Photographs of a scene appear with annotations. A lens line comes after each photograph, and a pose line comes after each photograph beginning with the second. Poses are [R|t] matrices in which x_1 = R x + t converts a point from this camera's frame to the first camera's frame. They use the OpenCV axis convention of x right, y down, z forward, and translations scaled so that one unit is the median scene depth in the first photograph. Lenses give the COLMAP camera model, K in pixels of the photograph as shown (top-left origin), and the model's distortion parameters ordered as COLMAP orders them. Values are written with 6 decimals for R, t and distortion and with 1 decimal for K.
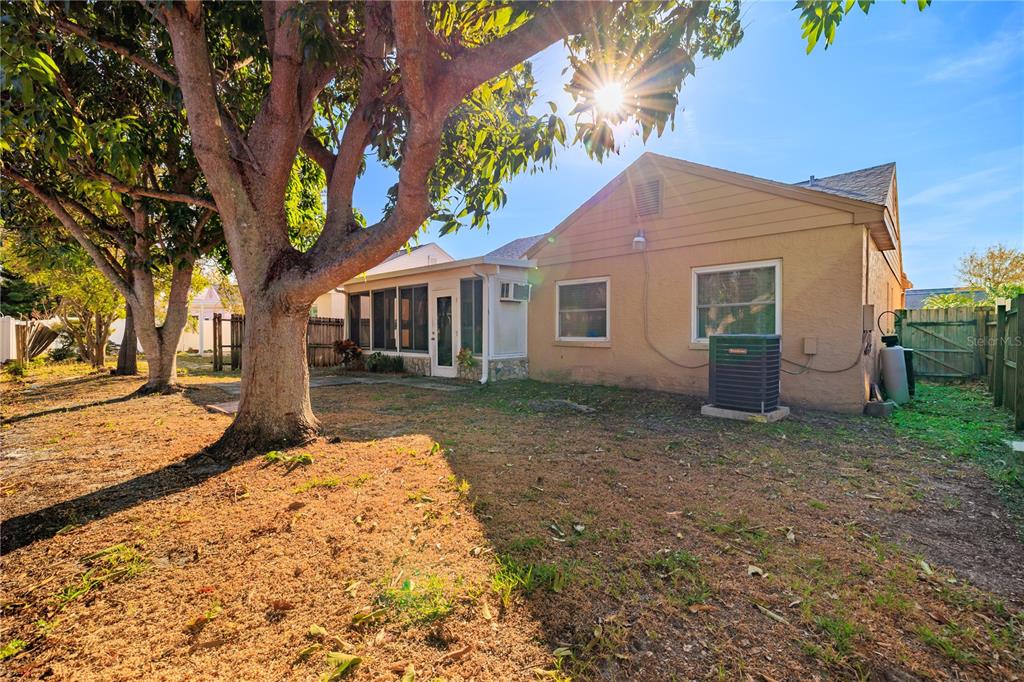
lens RADIAL K [[432.4, 0, 510.9], [0, 432.4, 338.9], [0, 0, 1]] dist [-0.000103, 0.000449]
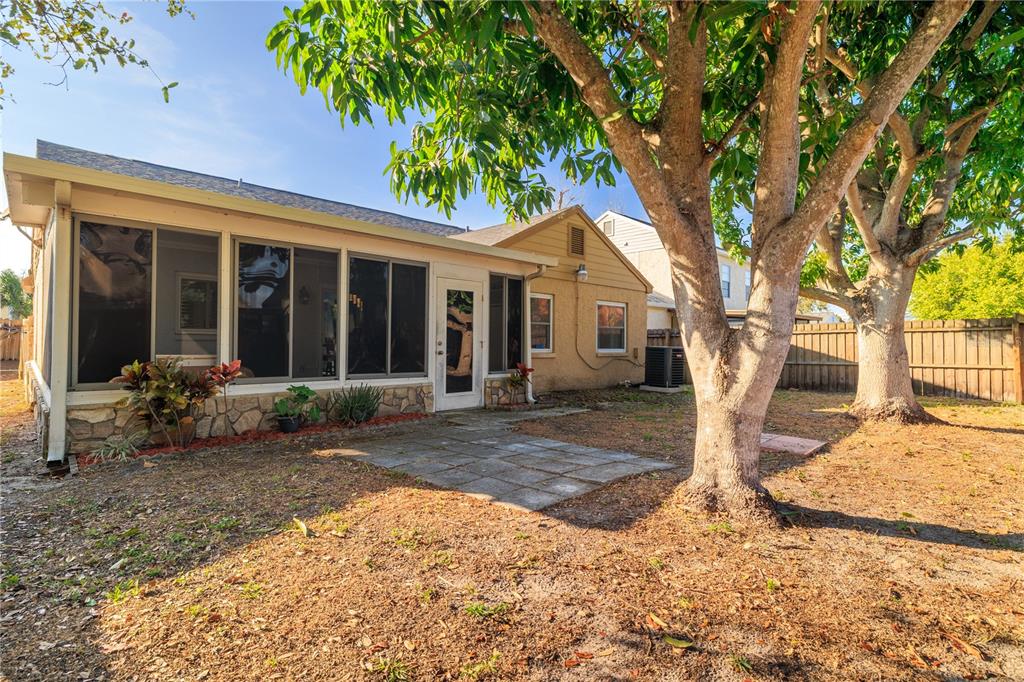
lens RADIAL K [[527.3, 0, 496.8], [0, 527.3, 339.9], [0, 0, 1]] dist [0.000885, 0.000009]
pose [[0.062406, 0.012641, 0.997971, -0.970233], [0.008034, 0.999881, -0.013168, -0.008041], [-0.998018, 0.008839, 0.062297, 0.881629]]
